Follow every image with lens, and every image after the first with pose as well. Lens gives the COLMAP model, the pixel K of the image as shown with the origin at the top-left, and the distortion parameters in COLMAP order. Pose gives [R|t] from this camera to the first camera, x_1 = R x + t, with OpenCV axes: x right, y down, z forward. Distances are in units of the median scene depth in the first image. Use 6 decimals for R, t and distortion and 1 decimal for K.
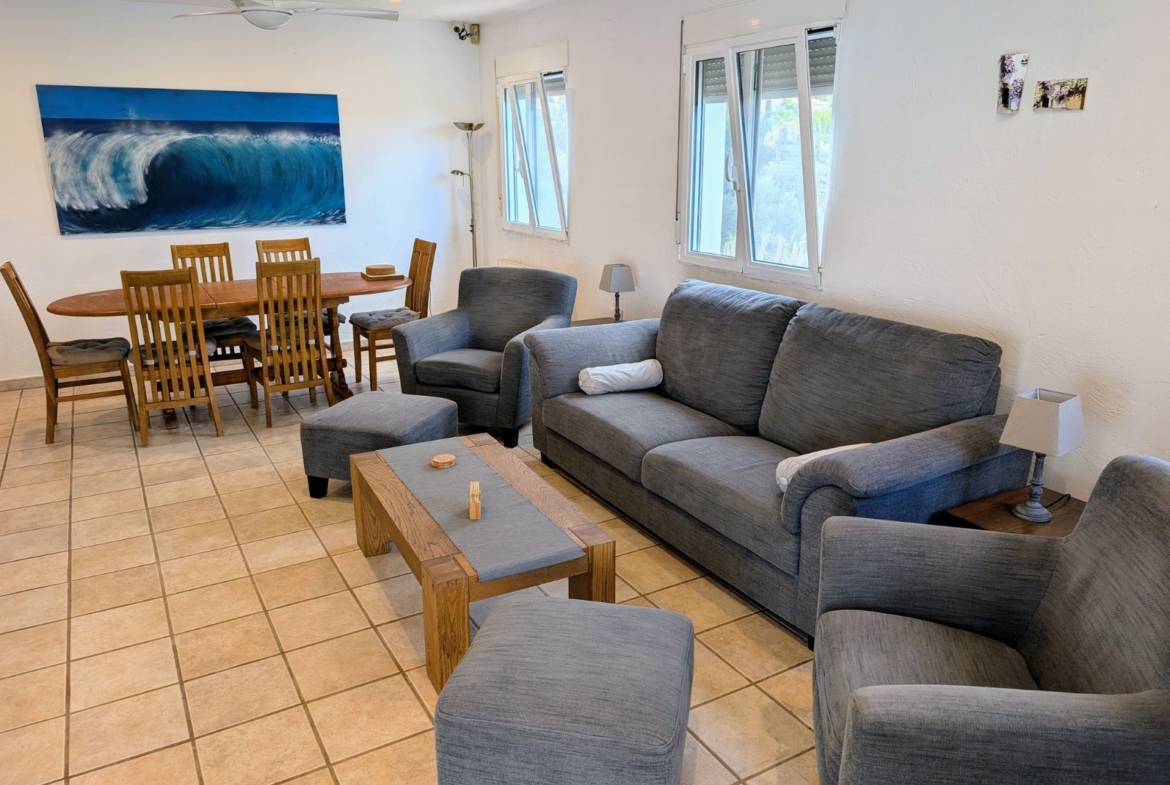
lens RADIAL K [[839.5, 0, 584.3], [0, 839.5, 393.4], [0, 0, 1]] dist [0.038653, -0.043273]
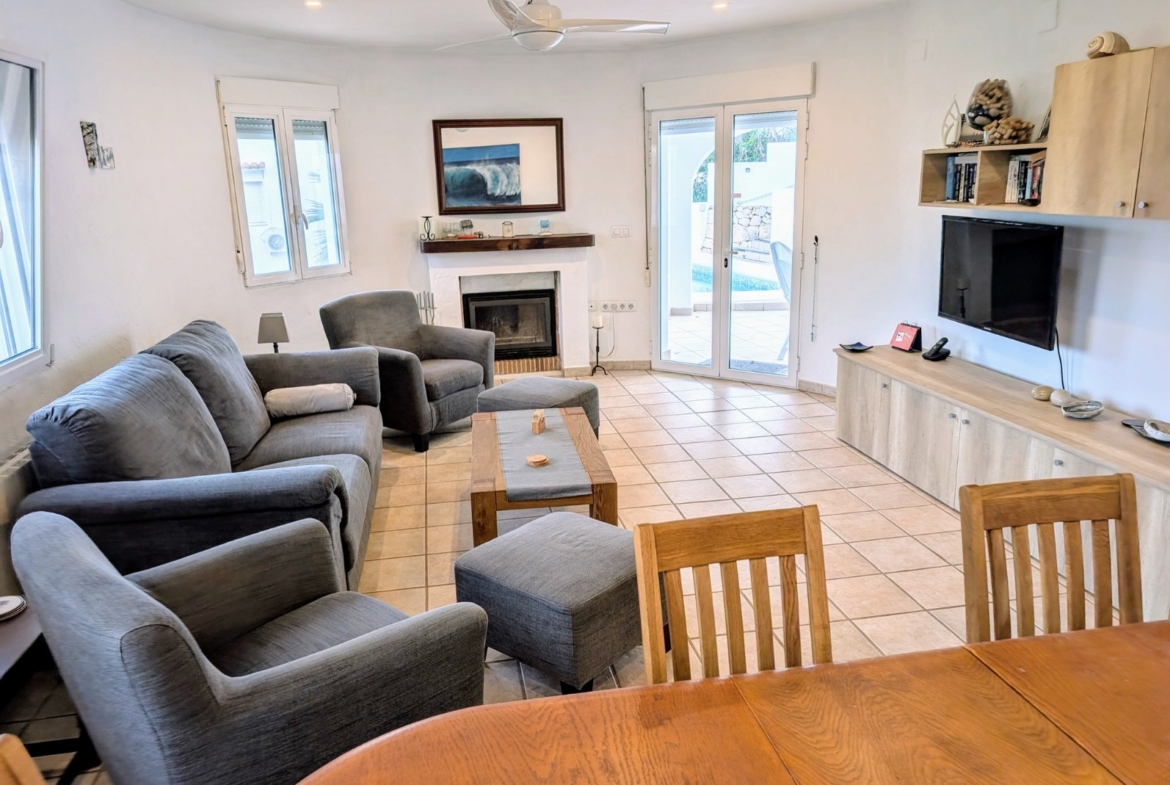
lens RADIAL K [[839.5, 0, 580.7], [0, 839.5, 395.2], [0, 0, 1]] dist [0.038653, -0.043273]
pose [[-0.940185, -0.051051, 0.336818, -0.338255], [0.130028, 0.860076, 0.493318, -0.305207], [-0.314873, 0.507606, -0.801992, 1.050092]]
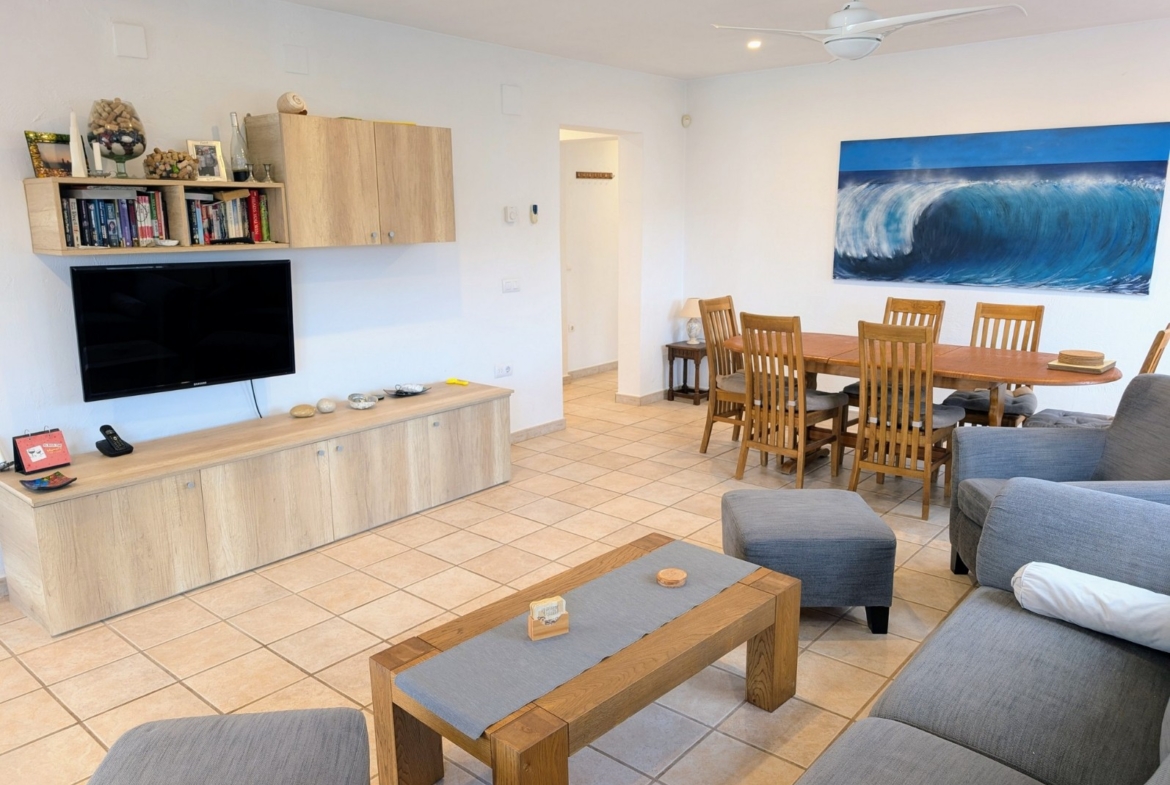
lens RADIAL K [[839.5, 0, 580.4], [0, 839.5, 394.7], [0, 0, 1]] dist [0.038653, -0.043273]
pose [[0.332006, 0.203830, -0.920991, 0.289308], [-0.257496, 0.958875, 0.119390, -0.091288], [0.907451, 0.197513, 0.370838, 0.341759]]
